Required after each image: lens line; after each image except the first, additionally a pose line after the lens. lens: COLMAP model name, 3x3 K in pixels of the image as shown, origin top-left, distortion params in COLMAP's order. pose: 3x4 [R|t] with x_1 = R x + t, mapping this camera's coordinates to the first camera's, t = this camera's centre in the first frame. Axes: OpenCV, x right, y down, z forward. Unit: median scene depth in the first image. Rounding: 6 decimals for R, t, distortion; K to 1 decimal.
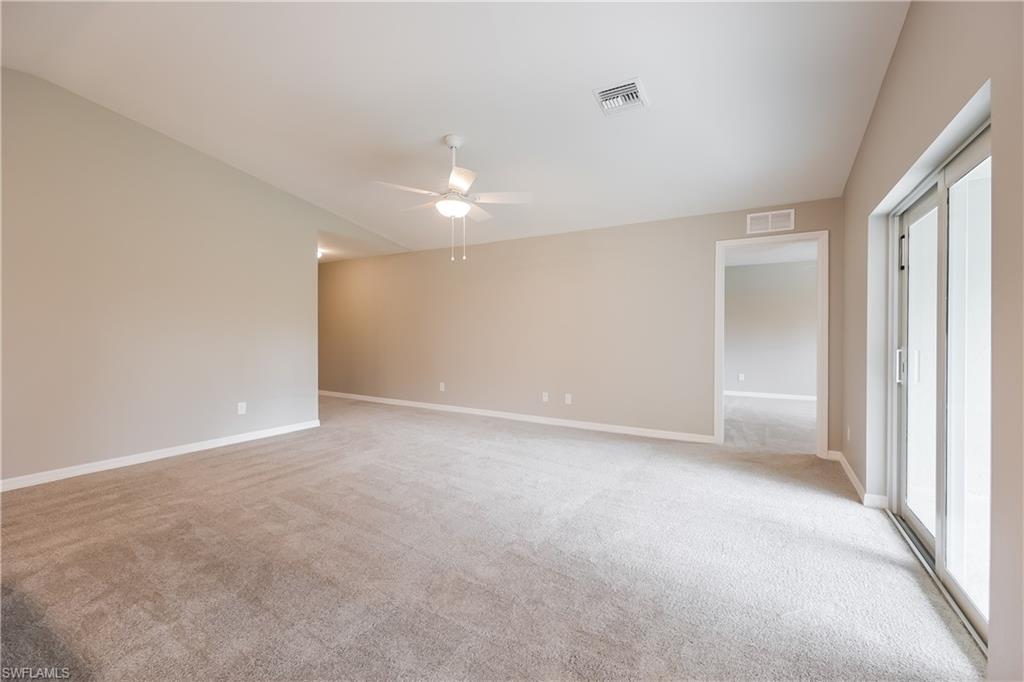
lens RADIAL K [[414.9, 0, 514.3], [0, 414.9, 334.5], [0, 0, 1]] dist [0.009869, 0.000103]
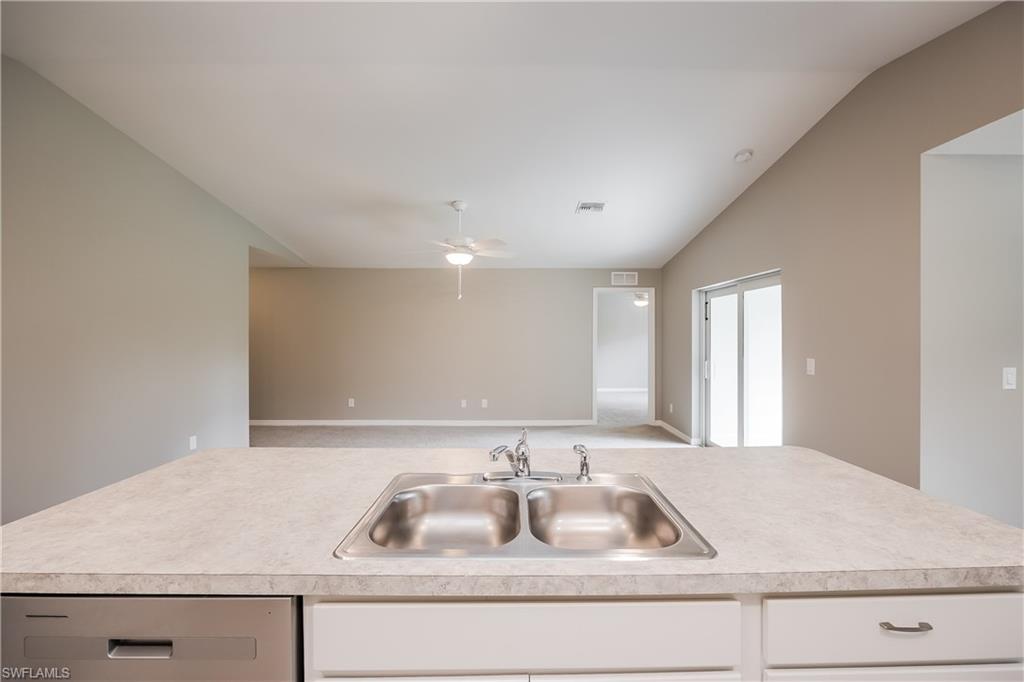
lens RADIAL K [[414.9, 0, 514.3], [0, 414.9, 334.5], [0, 0, 1]] dist [0.009869, 0.000103]
pose [[0.868957, -0.000464, 0.494888, -0.530419], [0.005937, 0.999937, -0.009488, -0.048874], [-0.494853, 0.011183, 0.868905, -0.151245]]
